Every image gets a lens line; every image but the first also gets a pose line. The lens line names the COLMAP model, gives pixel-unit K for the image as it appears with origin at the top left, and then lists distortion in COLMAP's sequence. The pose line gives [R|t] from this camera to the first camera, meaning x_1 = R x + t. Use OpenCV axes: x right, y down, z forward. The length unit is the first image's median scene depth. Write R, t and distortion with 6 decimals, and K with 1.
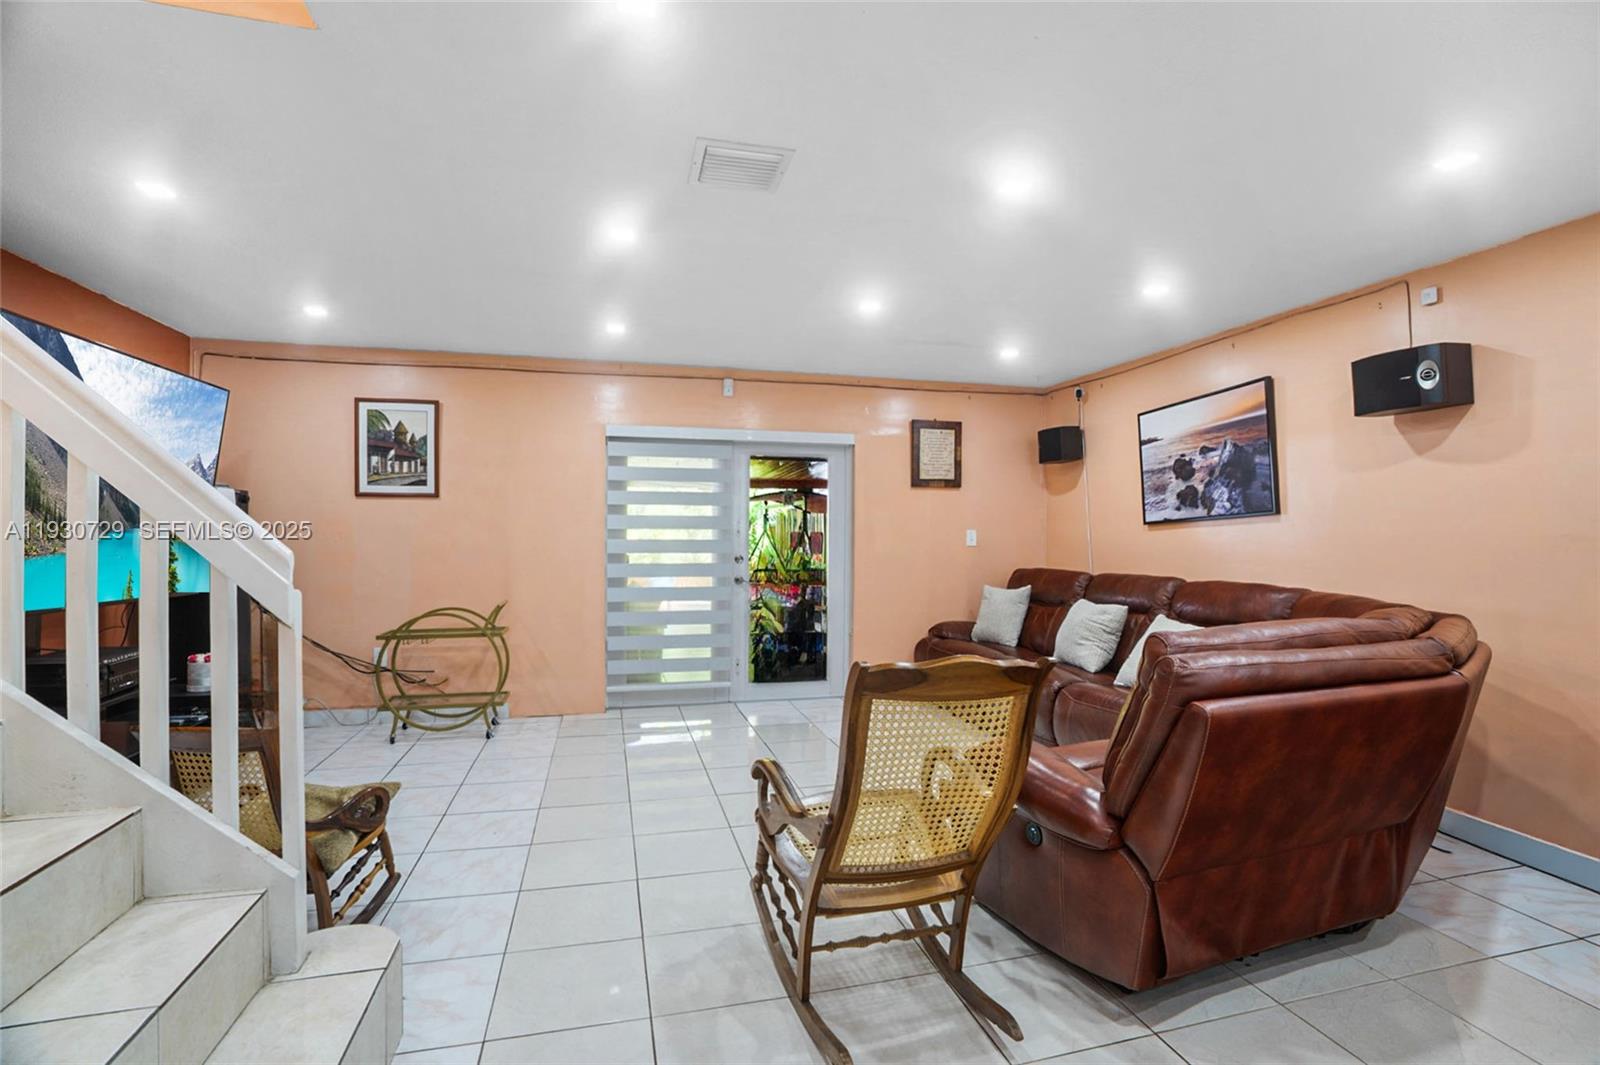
lens RADIAL K [[749.9, 0, 815.6], [0, 749.9, 543.8], [0, 0, 1]] dist [-0.056473, 0.016295]
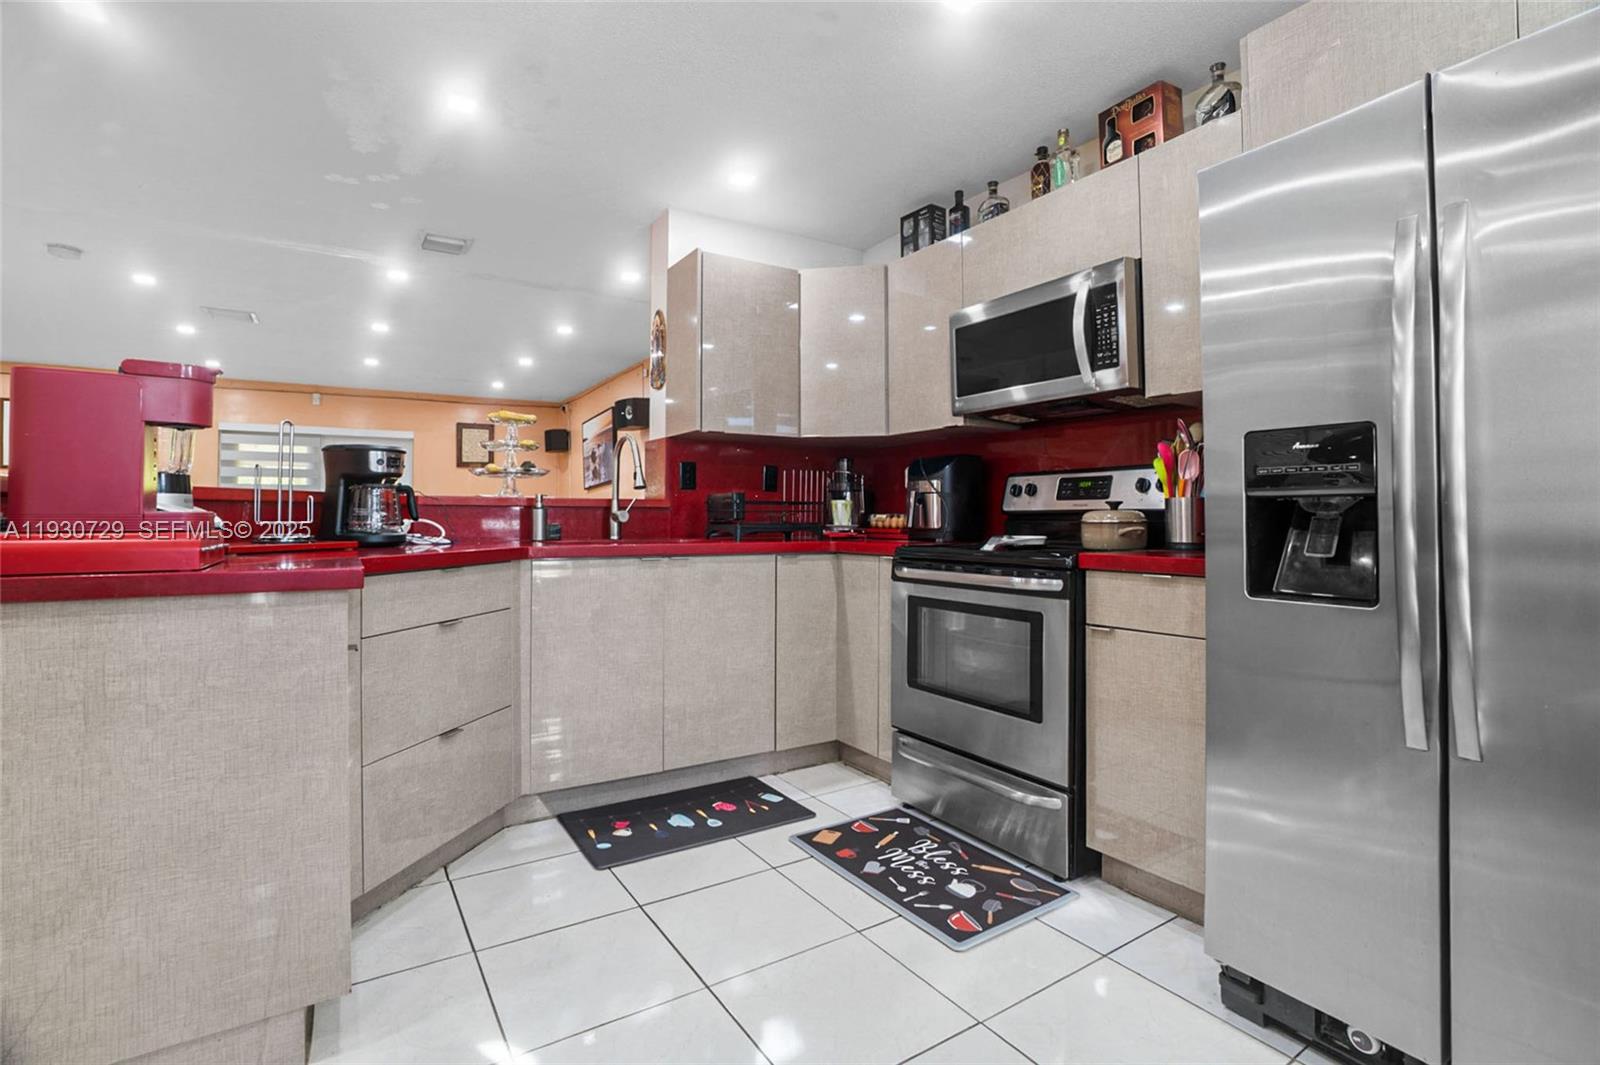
lens RADIAL K [[749.9, 0, 815.4], [0, 749.9, 502.0], [0, 0, 1]] dist [-0.056473, 0.016295]
pose [[0.953700, -0.001193, 0.300756, 0.443960], [0.013138, 0.999203, -0.037698, 0.072003], [-0.300471, 0.039904, 0.952956, -0.759775]]
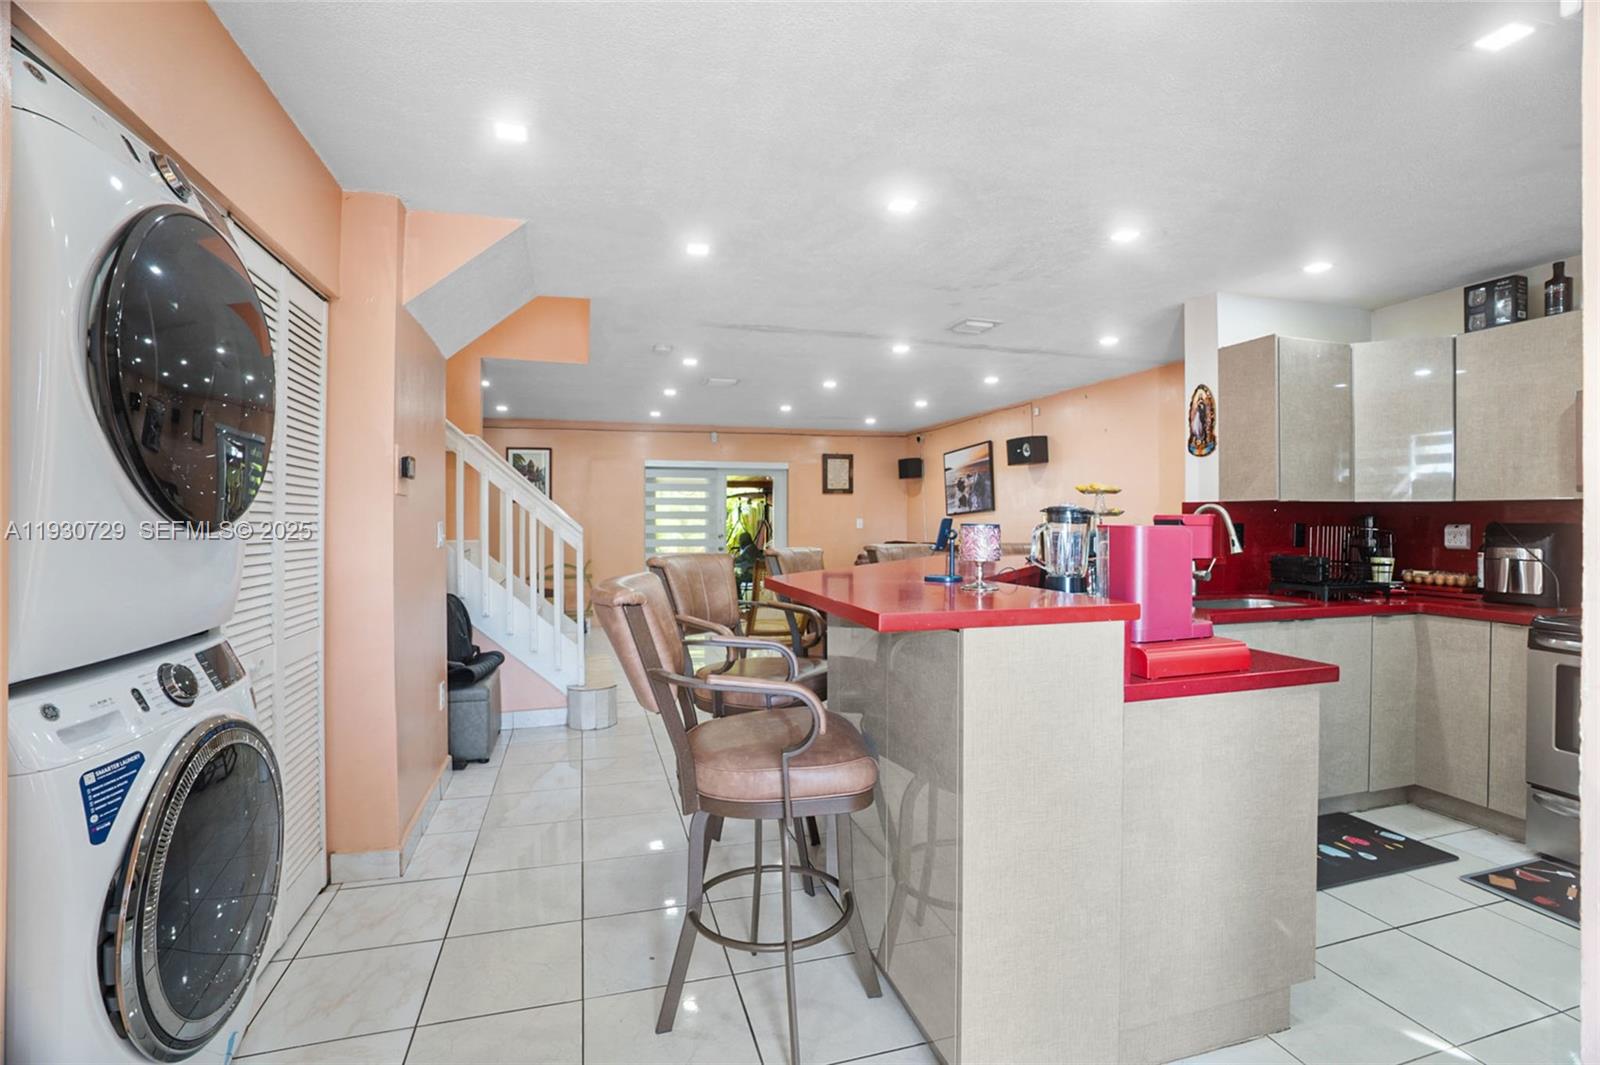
lens RADIAL K [[749.9, 0, 802.6], [0, 749.9, 518.8], [0, 0, 1]] dist [-0.056473, 0.016295]
pose [[0.999921, -0.004255, 0.011802, 0.075390], [0.004473, 0.999819, -0.018514, 0.013552], [-0.011721, 0.018565, 0.999759, -0.817468]]
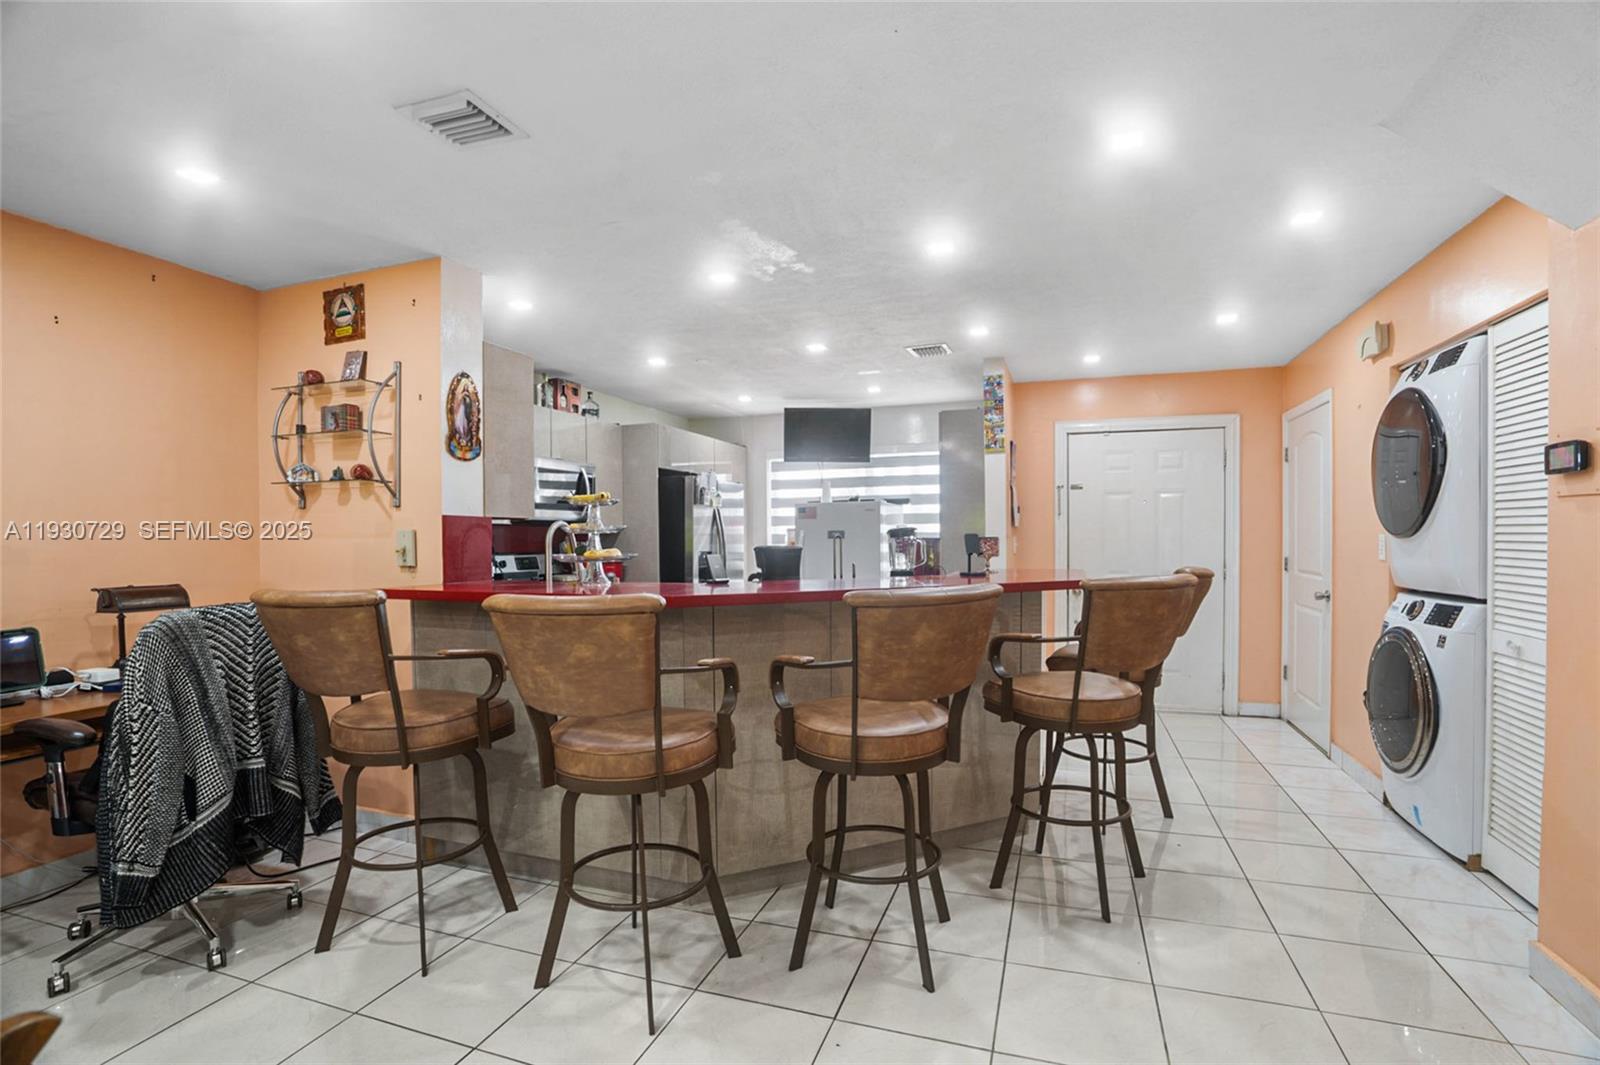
lens RADIAL K [[749.9, 0, 796.5], [0, 749.9, 533.2], [0, 0, 1]] dist [-0.056473, 0.016295]
pose [[-0.819481, 0.007900, 0.573052, -0.106812], [0.015542, 0.999844, 0.008443, -0.001852], [-0.572896, 0.015826, -0.819475, 0.335388]]
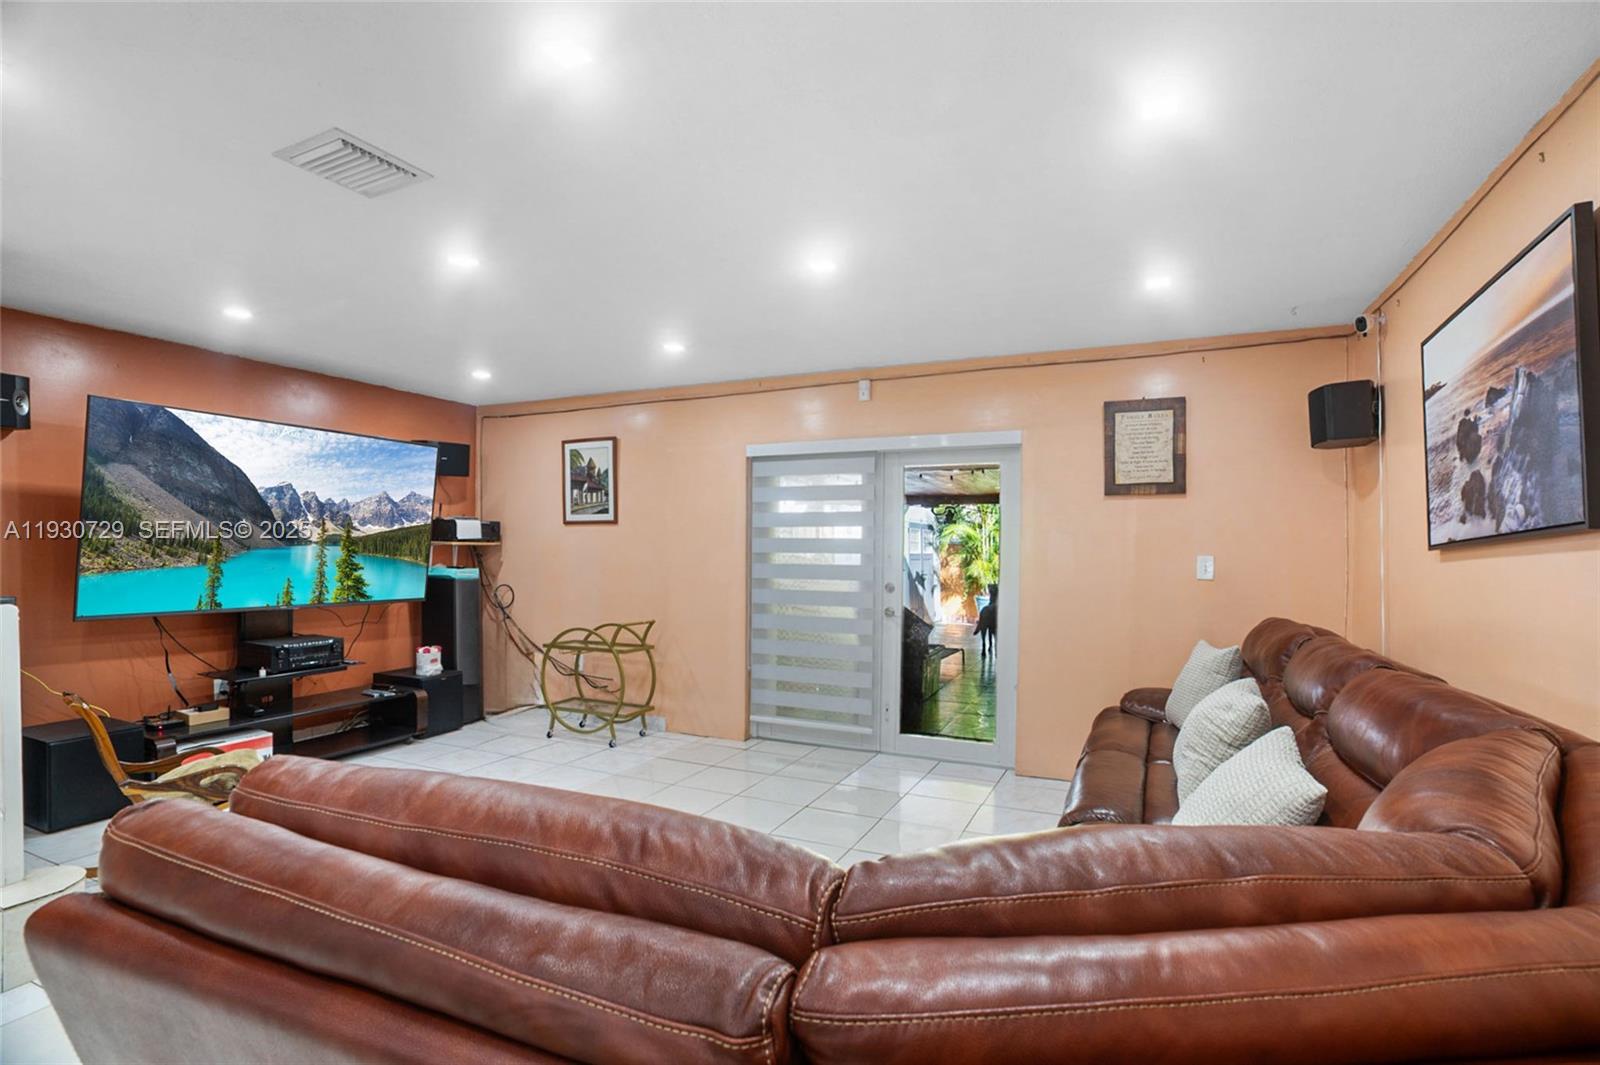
lens RADIAL K [[749.9, 0, 814.9], [0, 749.9, 566.1], [0, 0, 1]] dist [-0.056473, 0.016295]
pose [[0.771635, 0.016542, -0.635850, 0.444844], [-0.013739, 0.999862, 0.009340, -0.013870], [0.635917, 0.001529, 0.771756, 0.330406]]
